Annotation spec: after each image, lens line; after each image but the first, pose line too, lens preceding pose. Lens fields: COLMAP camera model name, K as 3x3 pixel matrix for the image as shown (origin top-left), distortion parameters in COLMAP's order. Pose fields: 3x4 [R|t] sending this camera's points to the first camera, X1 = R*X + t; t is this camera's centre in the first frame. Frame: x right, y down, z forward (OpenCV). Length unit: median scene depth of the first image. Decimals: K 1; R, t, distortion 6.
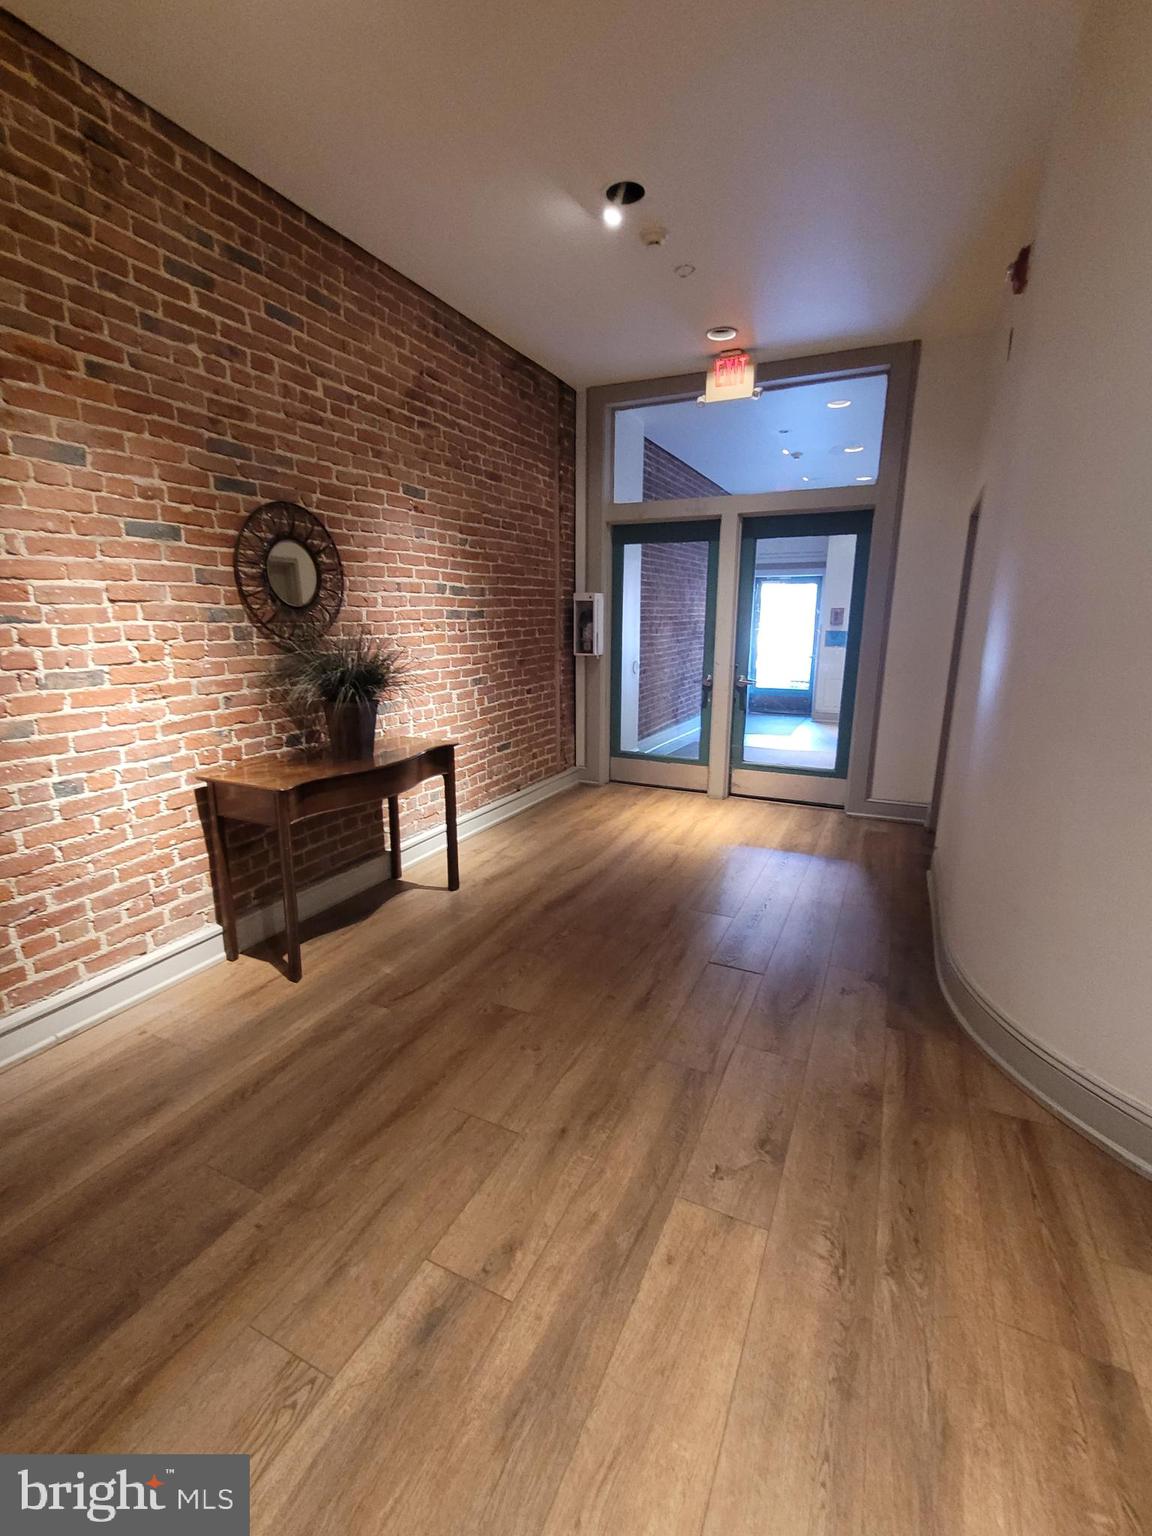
lens RADIAL K [[669.5, 0, 566.1], [0, 669.5, 770.6], [0, 0, 1]] dist [-0.001314, 0.000519]
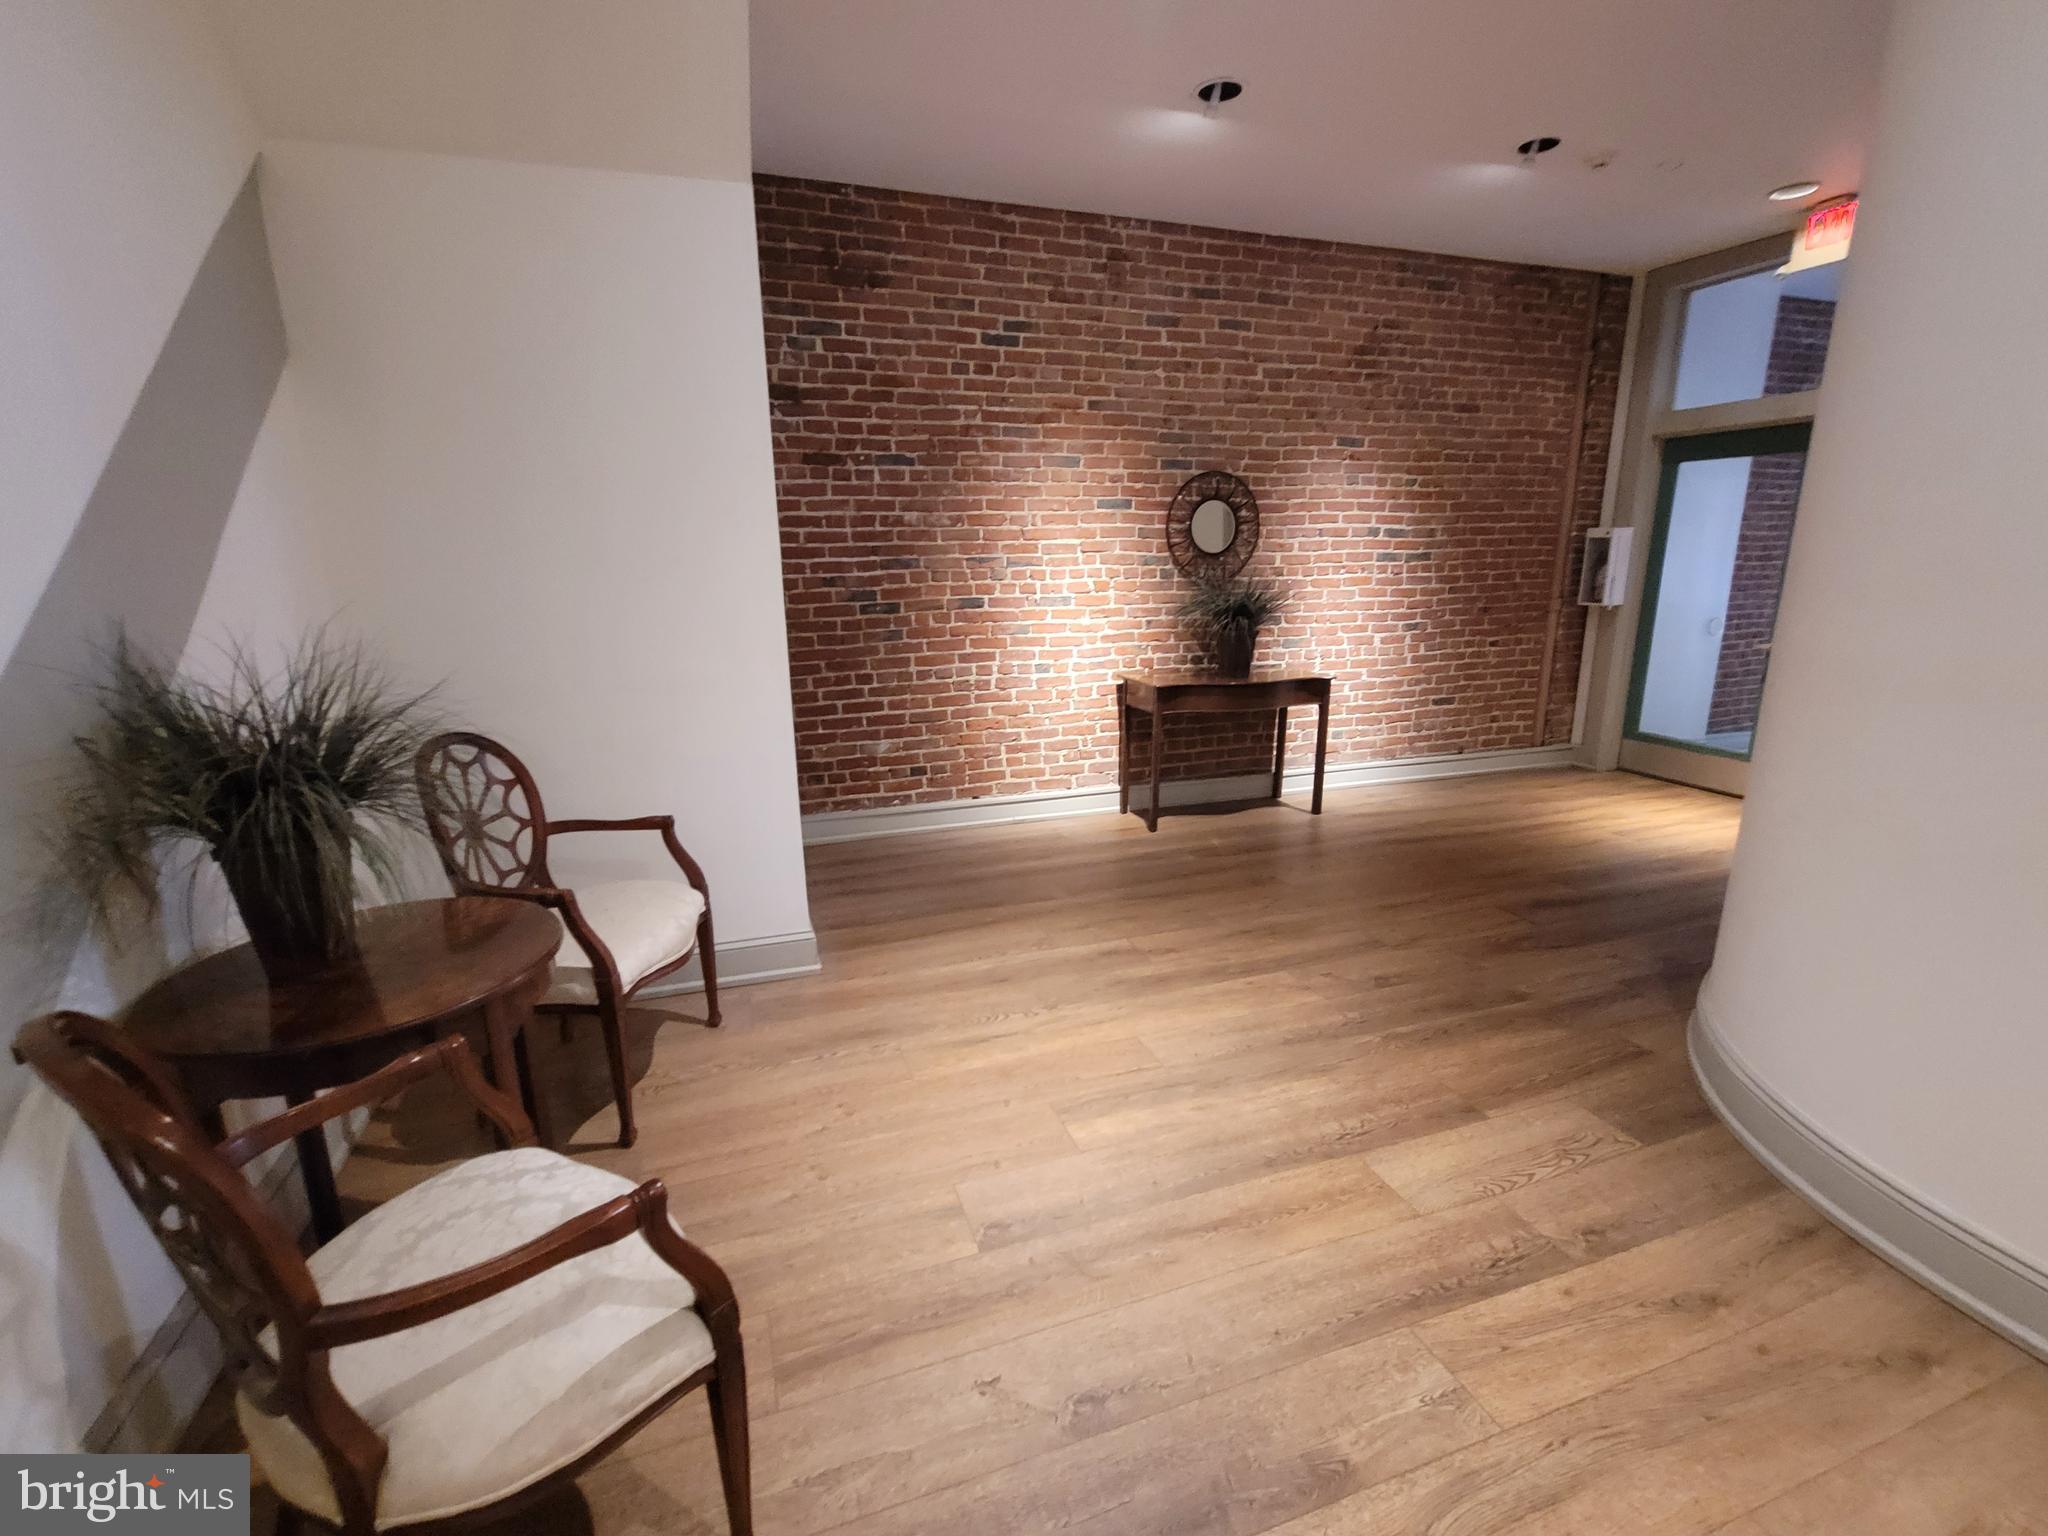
lens RADIAL K [[830.2, 0, 1020.8], [0, 830.2, 757.3], [0, 0, 1]] dist [0.003631, -0.000327]
pose [[0.713087, 0.159217, -0.682757, 0.468208], [-0.150986, 0.985895, 0.072214, 0.075727], [0.684624, 0.051592, 0.727068, -0.362750]]
